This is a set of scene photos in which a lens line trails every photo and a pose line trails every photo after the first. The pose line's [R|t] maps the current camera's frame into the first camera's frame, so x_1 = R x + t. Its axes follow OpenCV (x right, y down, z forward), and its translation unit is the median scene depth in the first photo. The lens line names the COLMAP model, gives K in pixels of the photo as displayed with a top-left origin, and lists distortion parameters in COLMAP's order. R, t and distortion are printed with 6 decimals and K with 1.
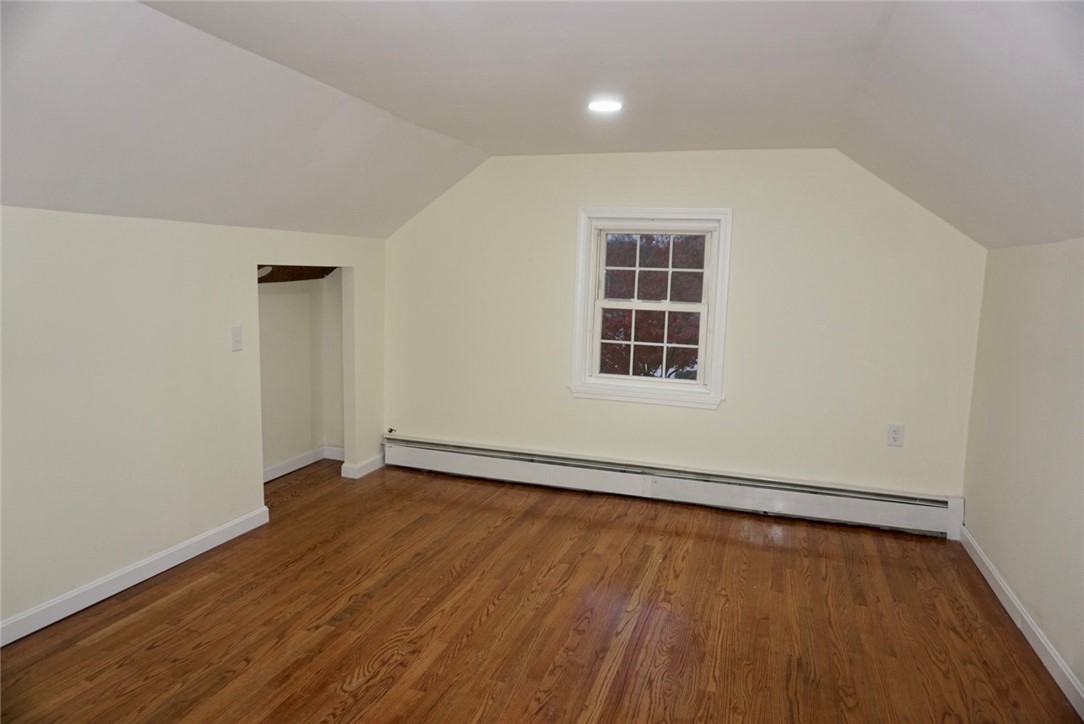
lens RADIAL K [[722.3, 0, 542.0], [0, 722.3, 362.0], [0, 0, 1]] dist [-0.032414, 0.000200]
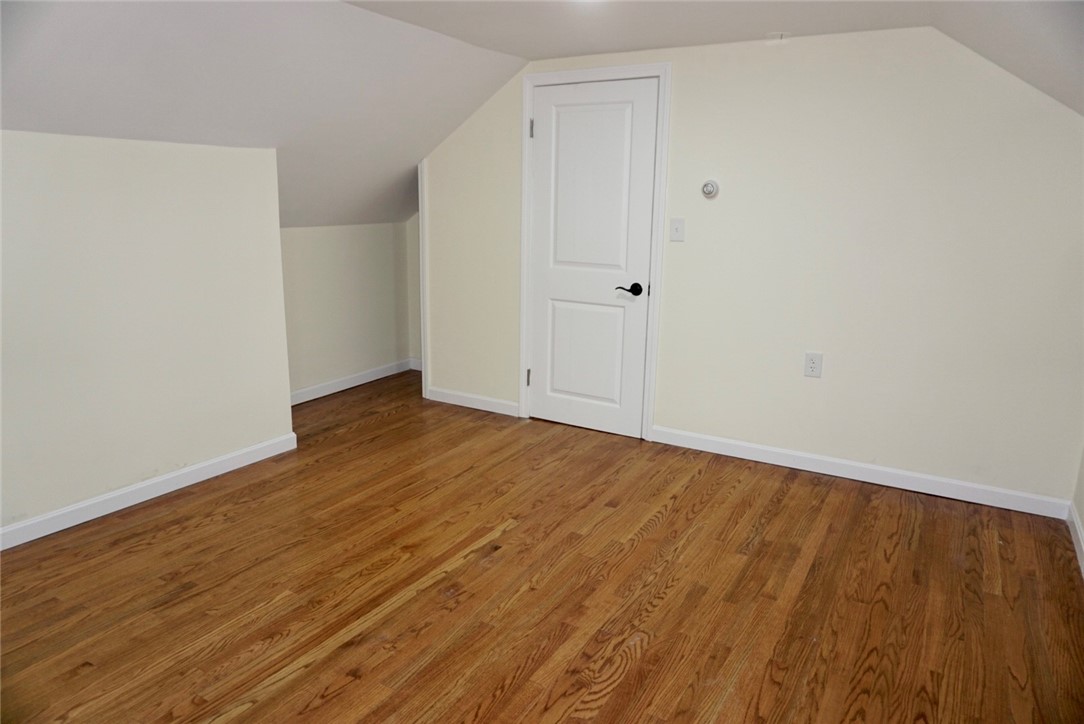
lens RADIAL K [[722.3, 0, 542.0], [0, 722.3, 362.0], [0, 0, 1]] dist [-0.032414, 0.000200]
pose [[-0.975978, -0.088934, 0.198892, -0.282615], [-0.014908, 0.938014, 0.346276, -0.205258], [-0.217360, 0.334993, -0.916807, 1.691309]]
